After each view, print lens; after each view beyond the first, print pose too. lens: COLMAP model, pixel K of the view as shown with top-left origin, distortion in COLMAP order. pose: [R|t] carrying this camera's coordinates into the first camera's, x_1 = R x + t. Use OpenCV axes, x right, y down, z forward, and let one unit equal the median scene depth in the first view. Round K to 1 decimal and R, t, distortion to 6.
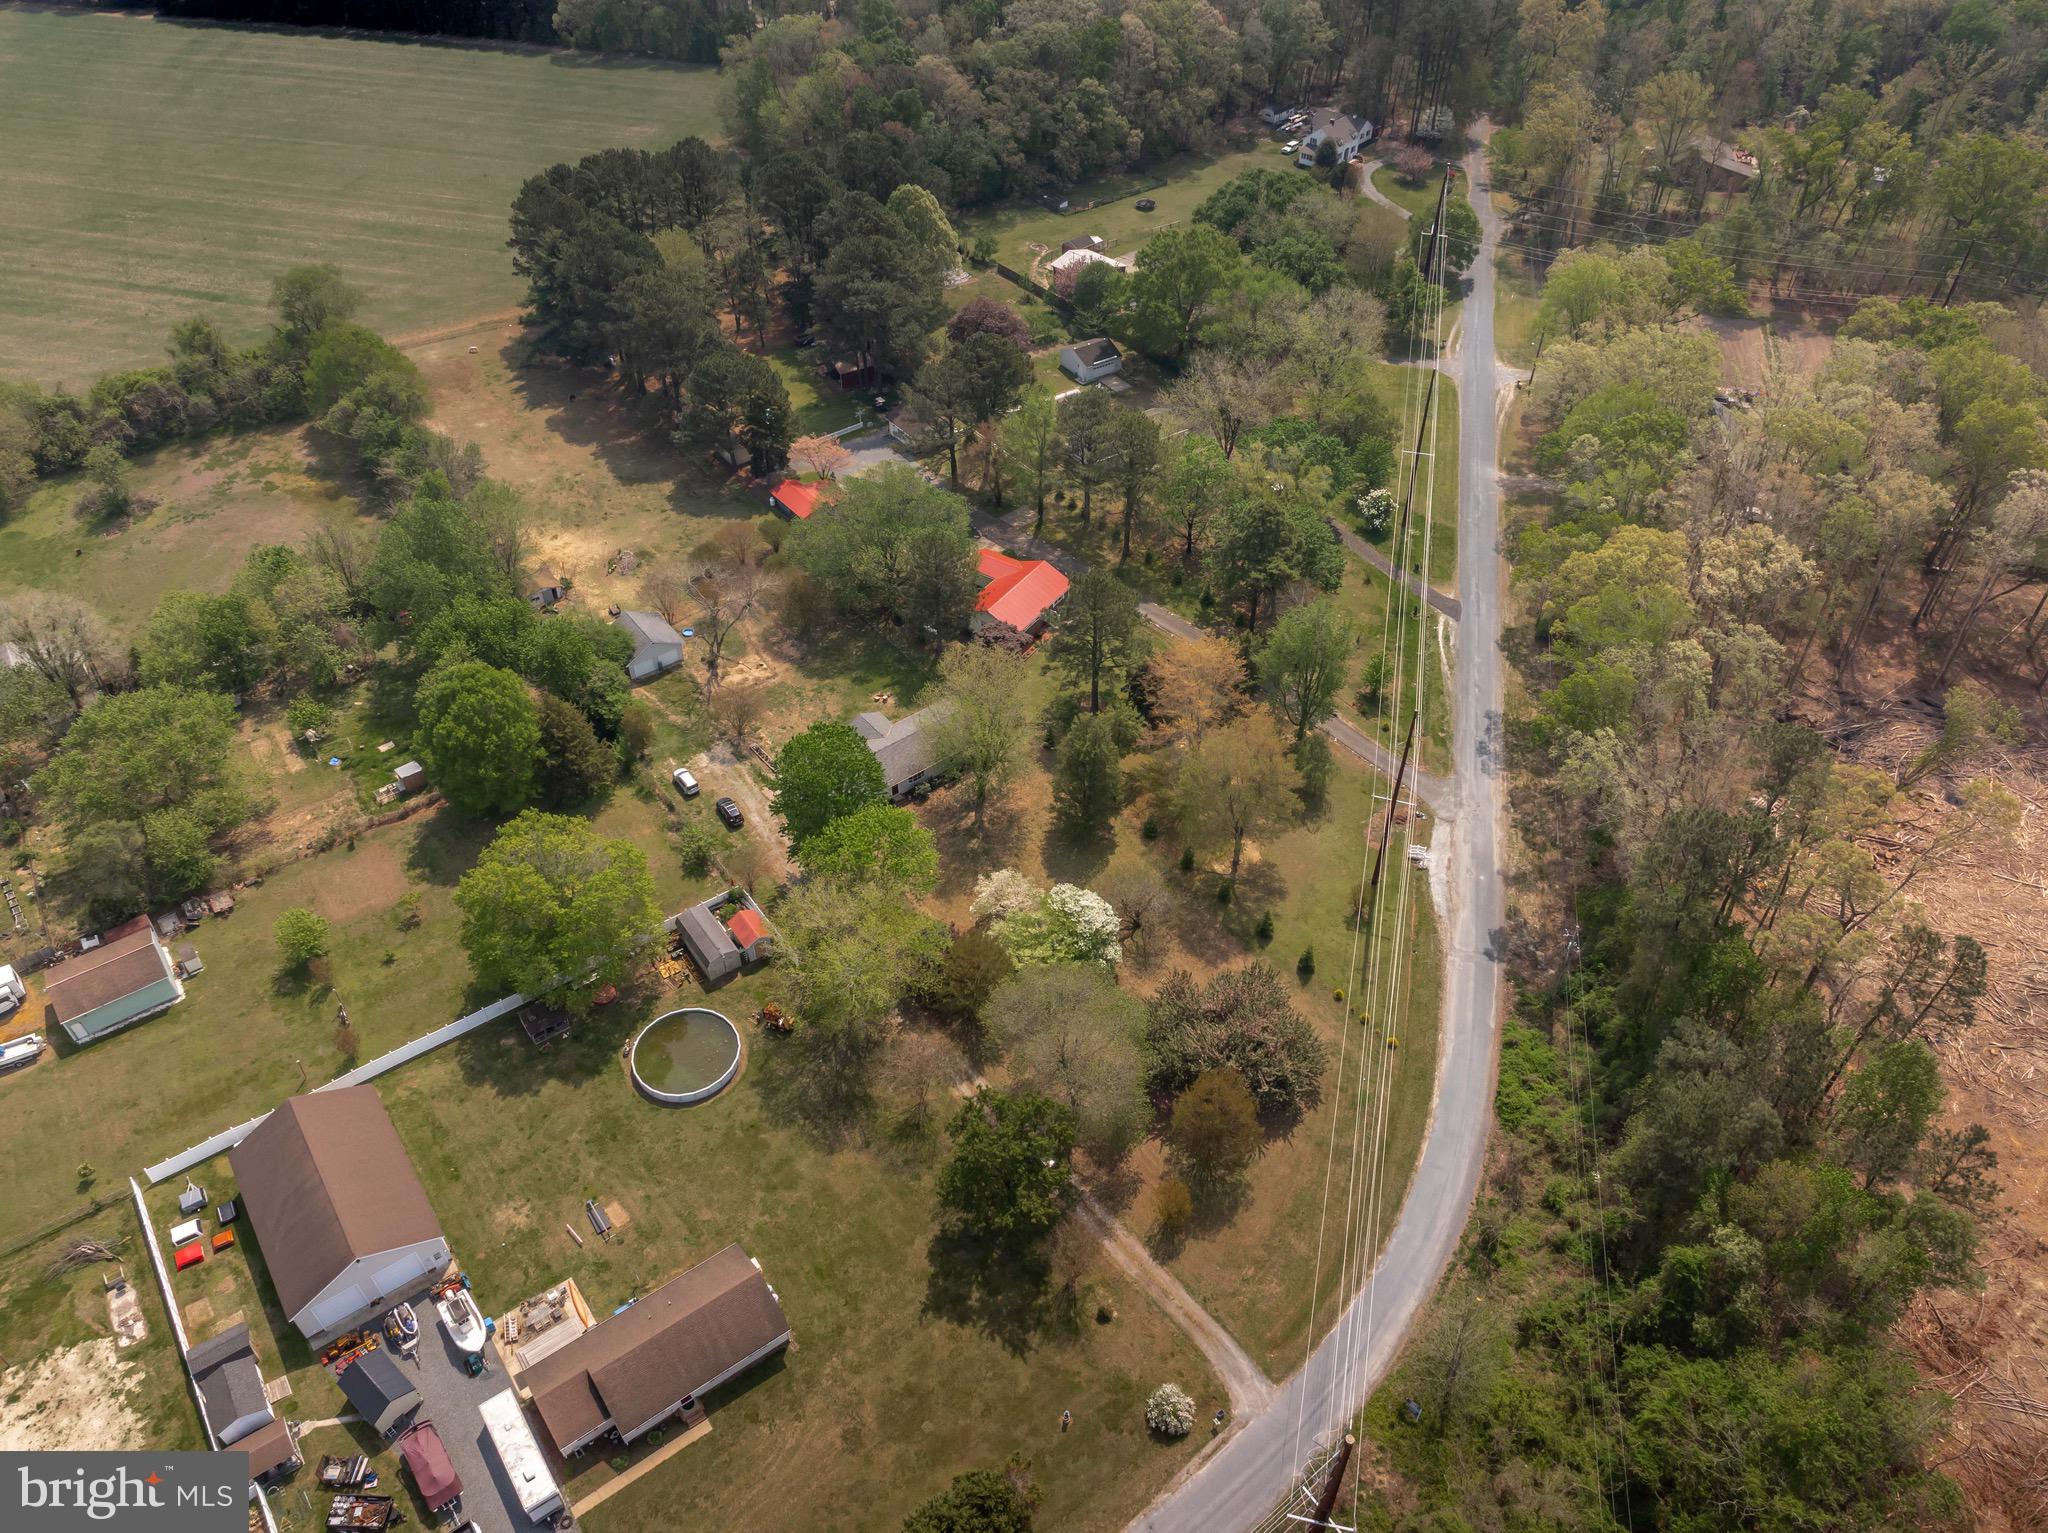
lens RADIAL K [[1436.4, 0, 1028.9], [0, 1436.4, 762.6], [0, 0, 1]] dist [-0.033616, 0.021120]
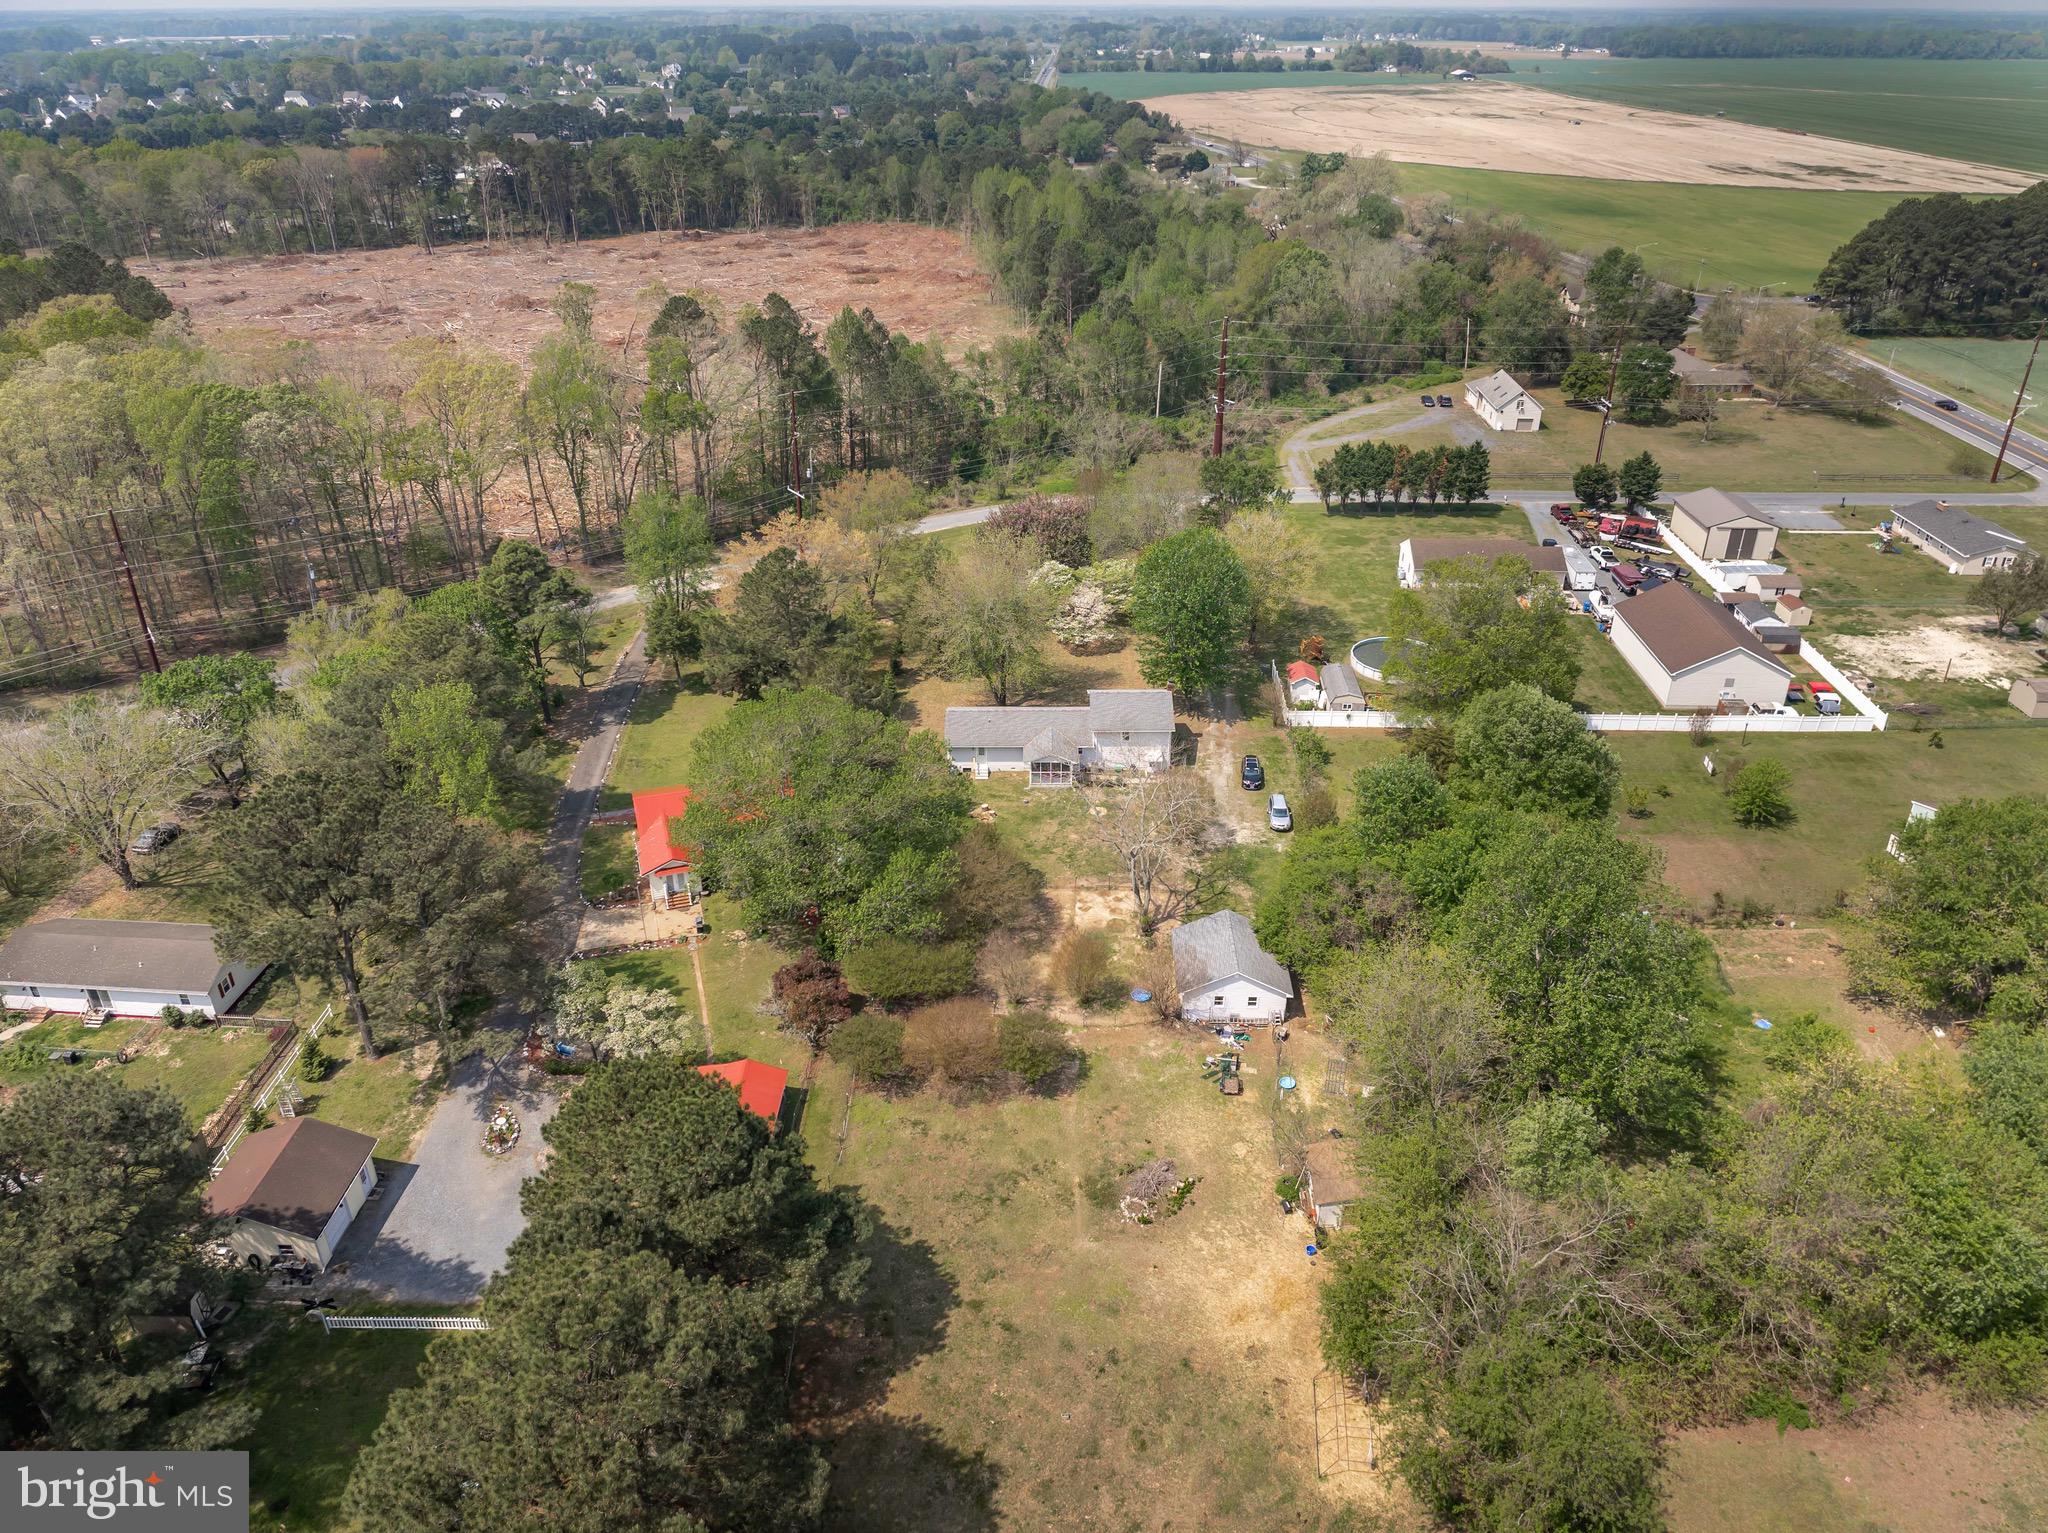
lens RADIAL K [[1436.4, 0, 1028.9], [0, 1436.4, 762.6], [0, 0, 1]] dist [-0.033616, 0.021120]
pose [[-0.783140, -0.294549, 0.547661, -0.508917], [0.418022, 0.402660, 0.814323, -0.637705], [-0.460379, 0.866664, -0.192211, 1.096247]]
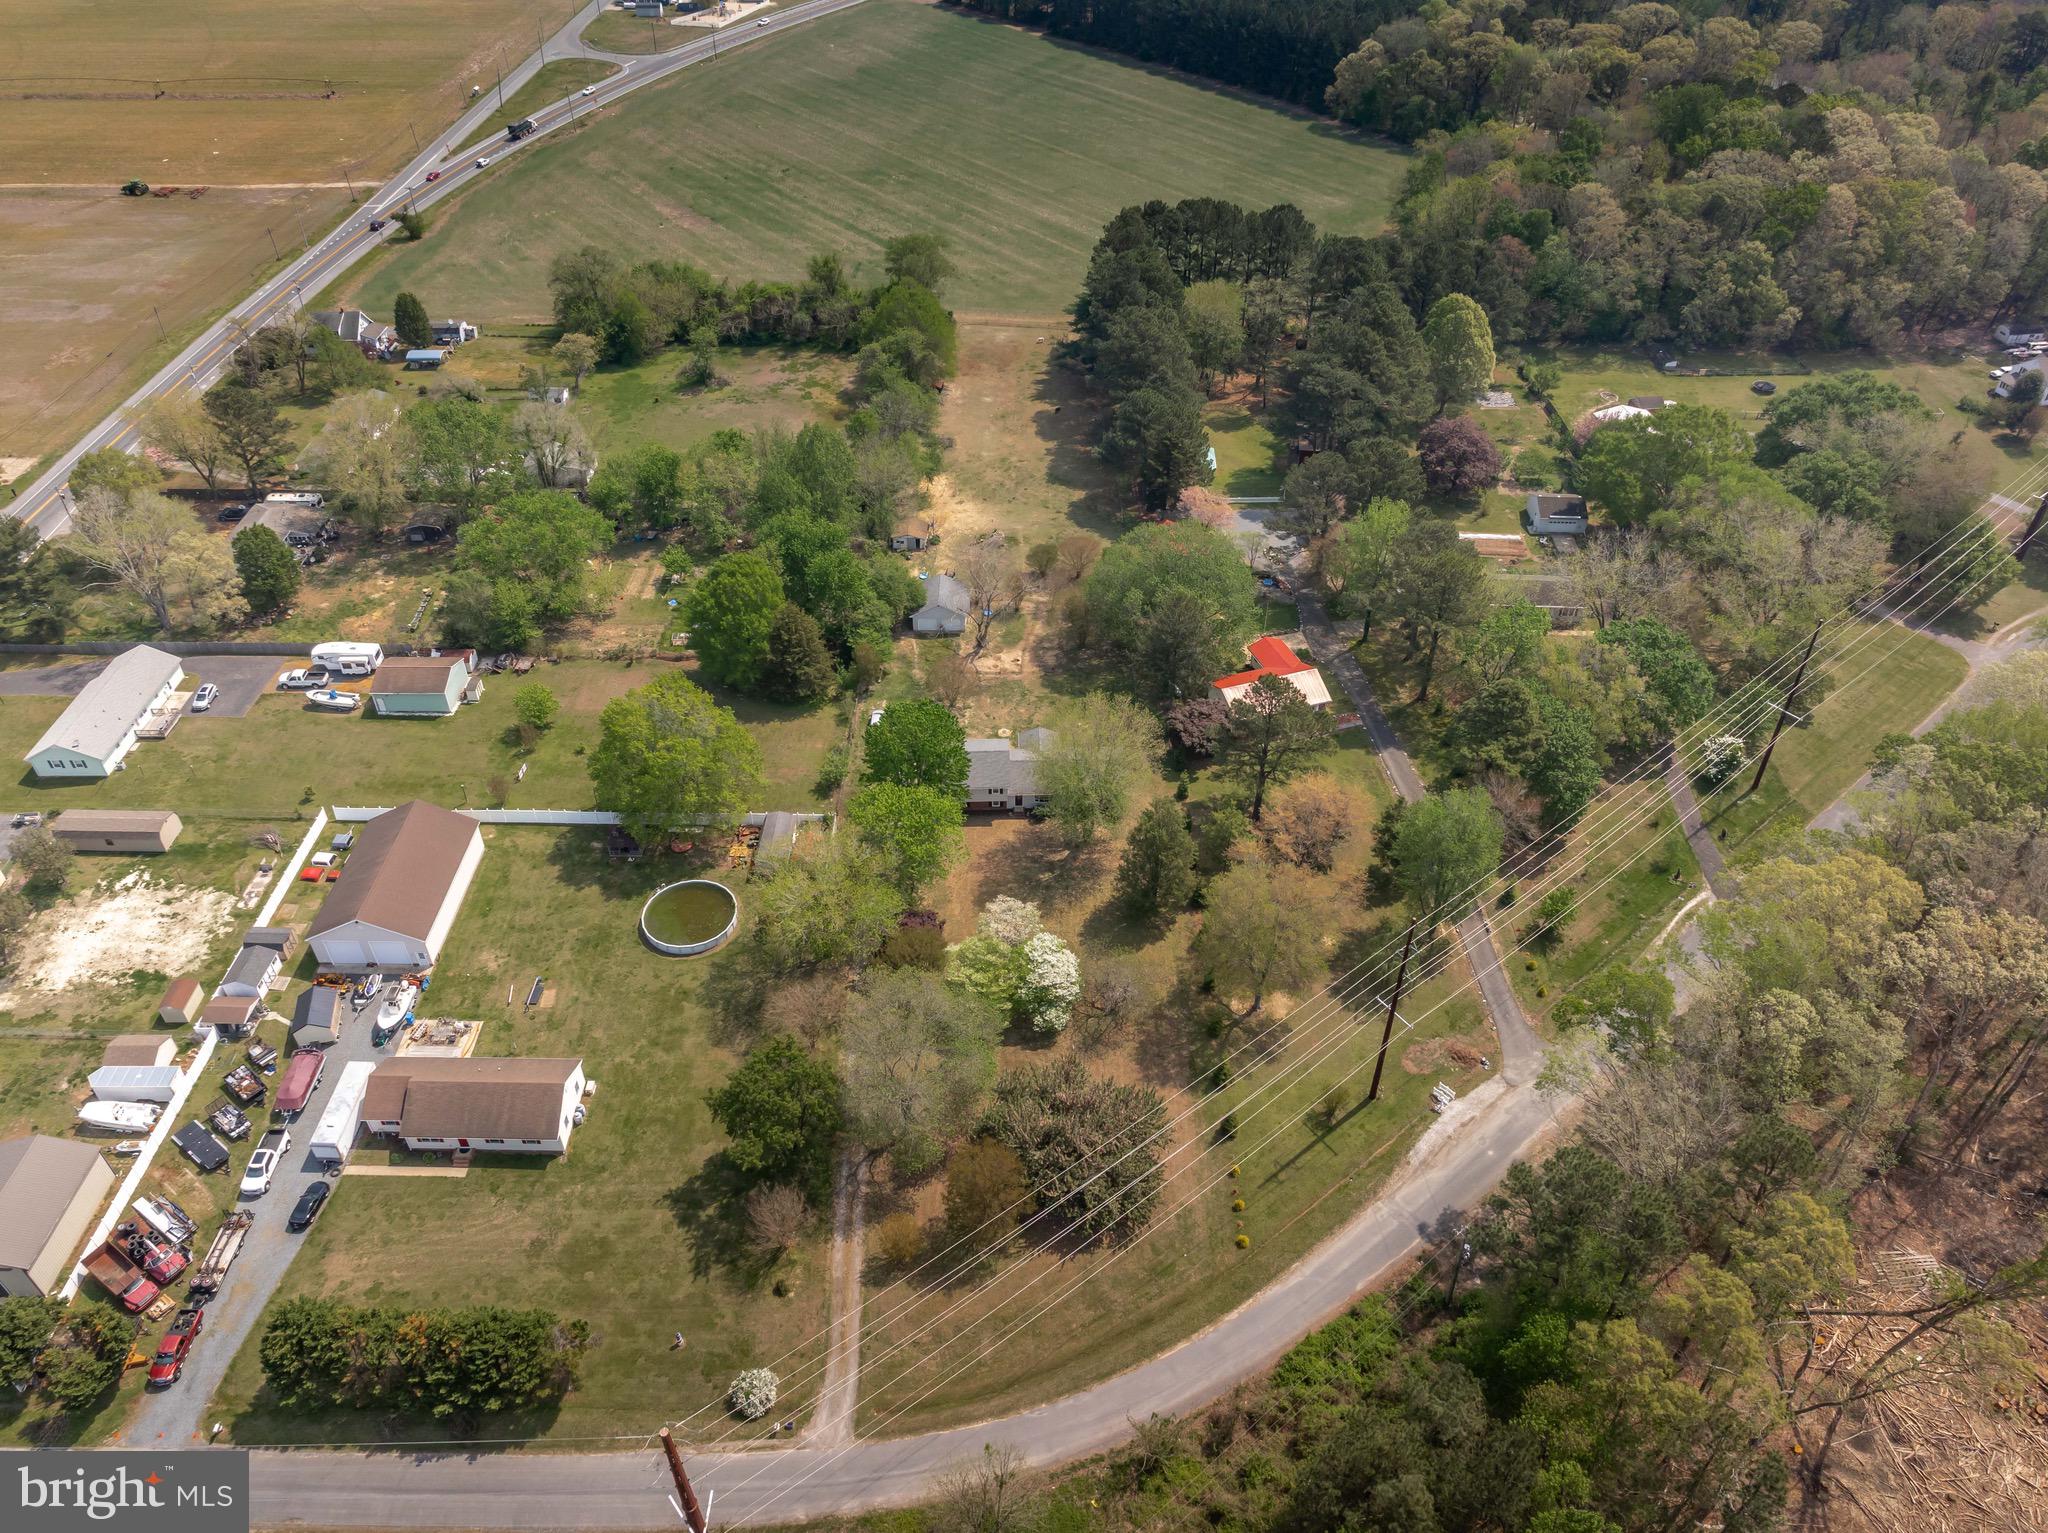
lens RADIAL K [[1436.4, 0, 1028.9], [0, 1436.4, 762.6], [0, 0, 1]] dist [-0.033616, 0.021120]
pose [[0.800236, 0.379130, -0.464632, 0.351006], [-0.404106, 0.913382, 0.049309, -0.055592], [0.443081, 0.148302, 0.884130, 0.072551]]
